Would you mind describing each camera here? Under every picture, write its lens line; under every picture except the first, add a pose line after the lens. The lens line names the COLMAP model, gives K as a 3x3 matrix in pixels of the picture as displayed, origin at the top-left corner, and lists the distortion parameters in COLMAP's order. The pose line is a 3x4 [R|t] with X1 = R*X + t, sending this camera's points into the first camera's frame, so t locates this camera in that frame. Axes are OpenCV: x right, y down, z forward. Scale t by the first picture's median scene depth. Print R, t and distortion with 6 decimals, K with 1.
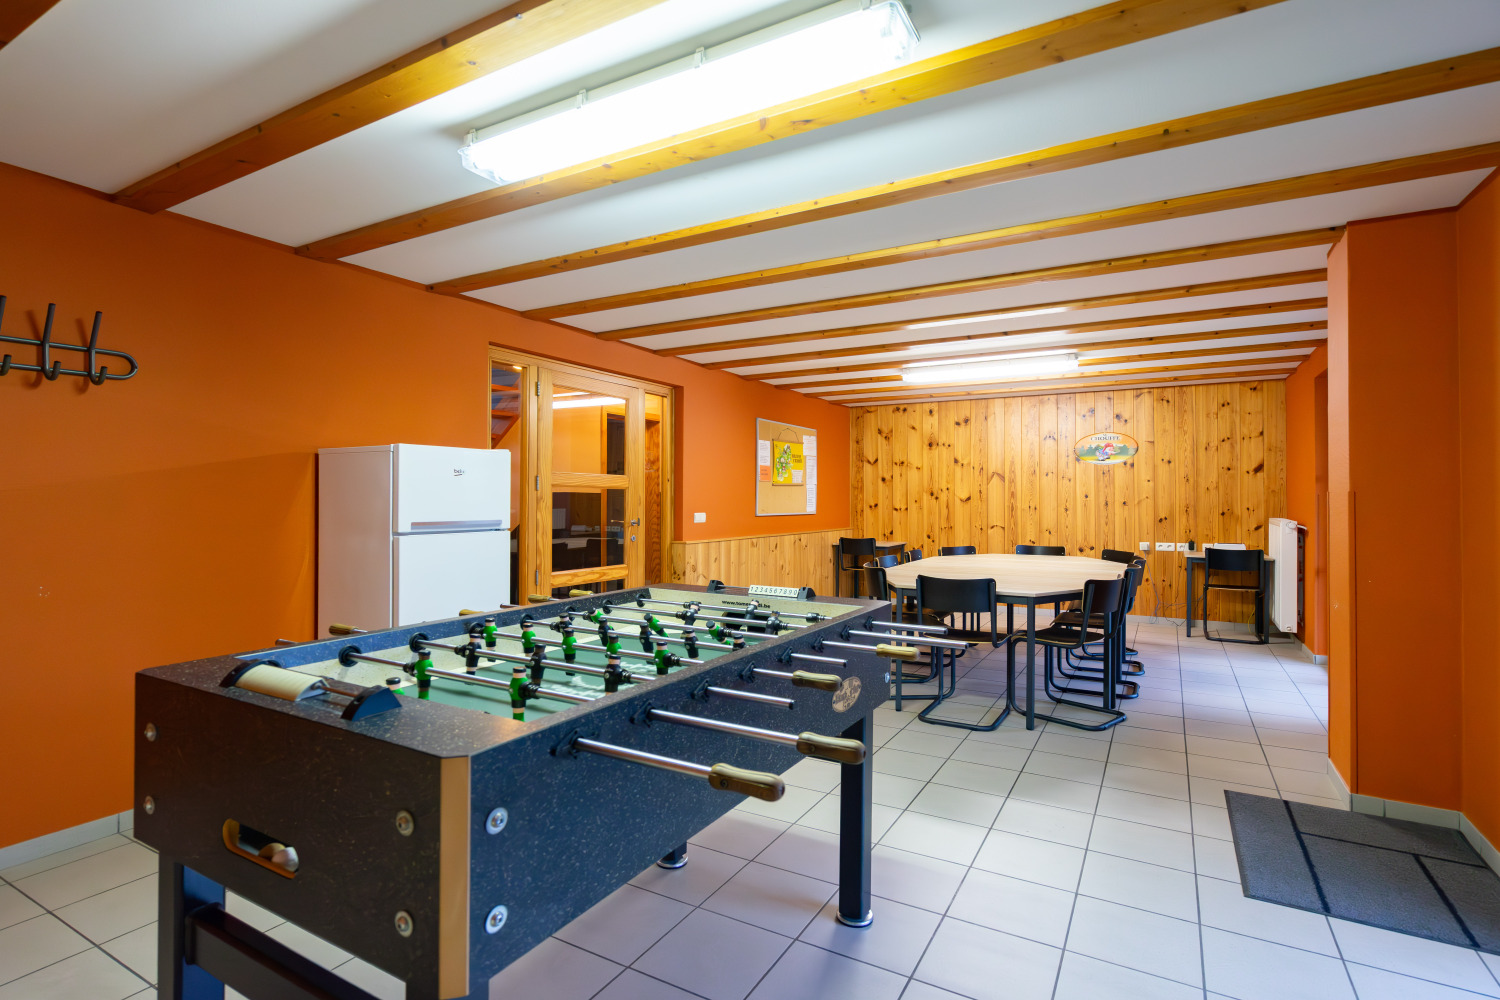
lens RADIAL K [[715.8, 0, 753.2], [0, 715.8, 497.0], [0, 0, 1]] dist [-0.013312, 0.000455]
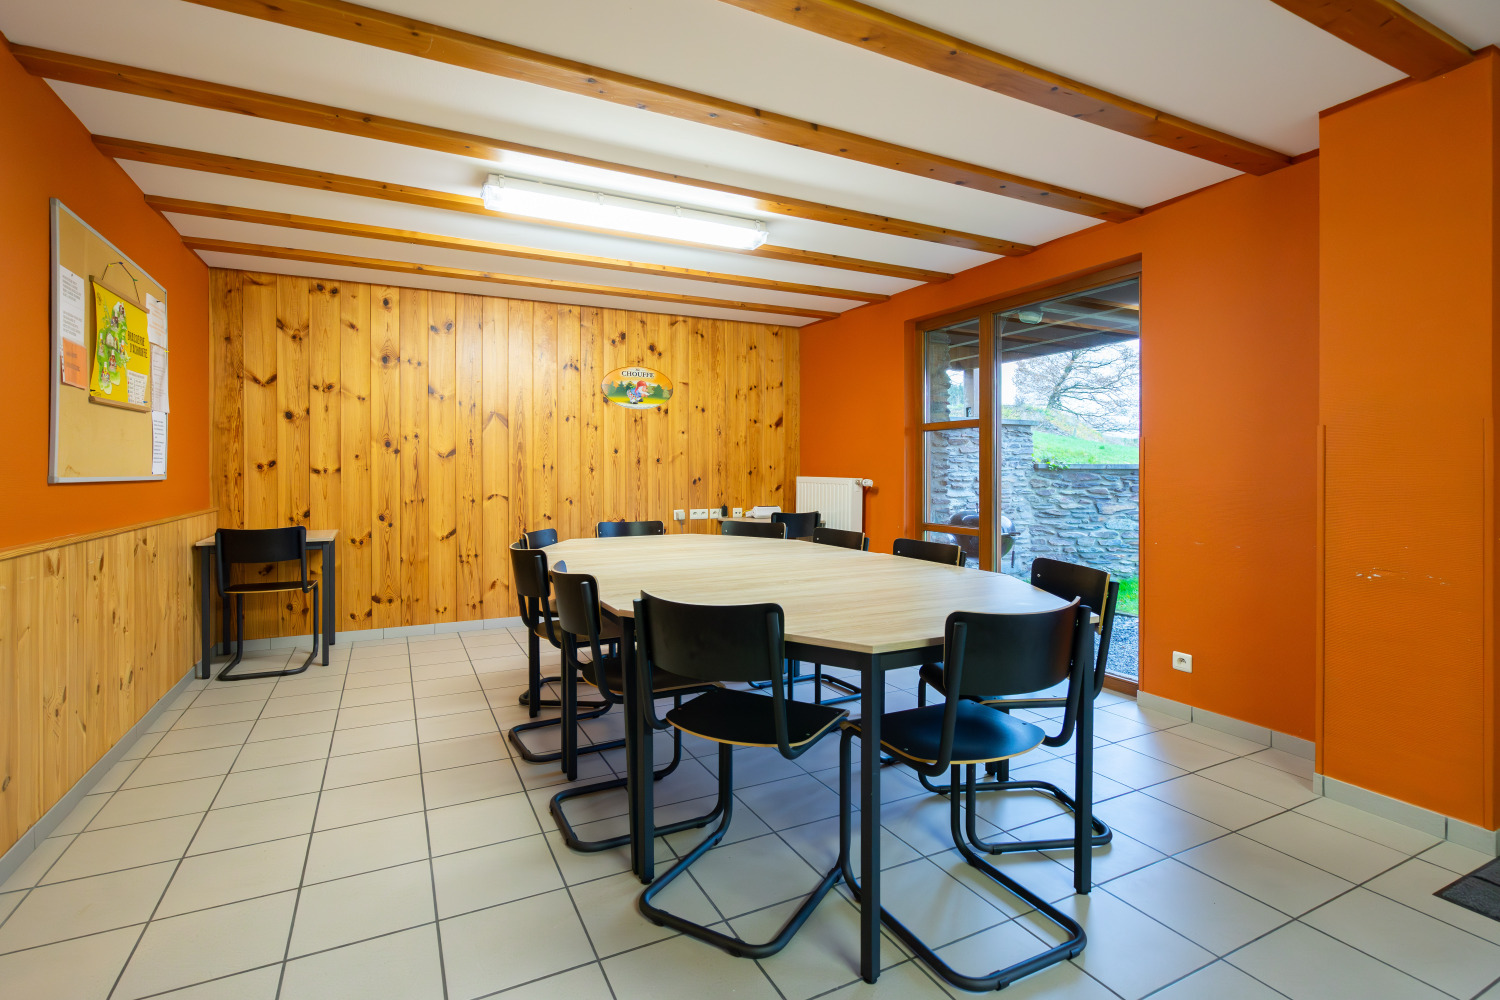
lens RADIAL K [[715.8, 0, 695.1], [0, 715.8, 472.9], [0, 0, 1]] dist [-0.013312, 0.000455]
pose [[0.572128, -0.002943, 0.820159, -0.089848], [0.000651, 0.999995, 0.003134, 0.018979], [-0.820164, -0.001260, 0.572127, 0.502612]]
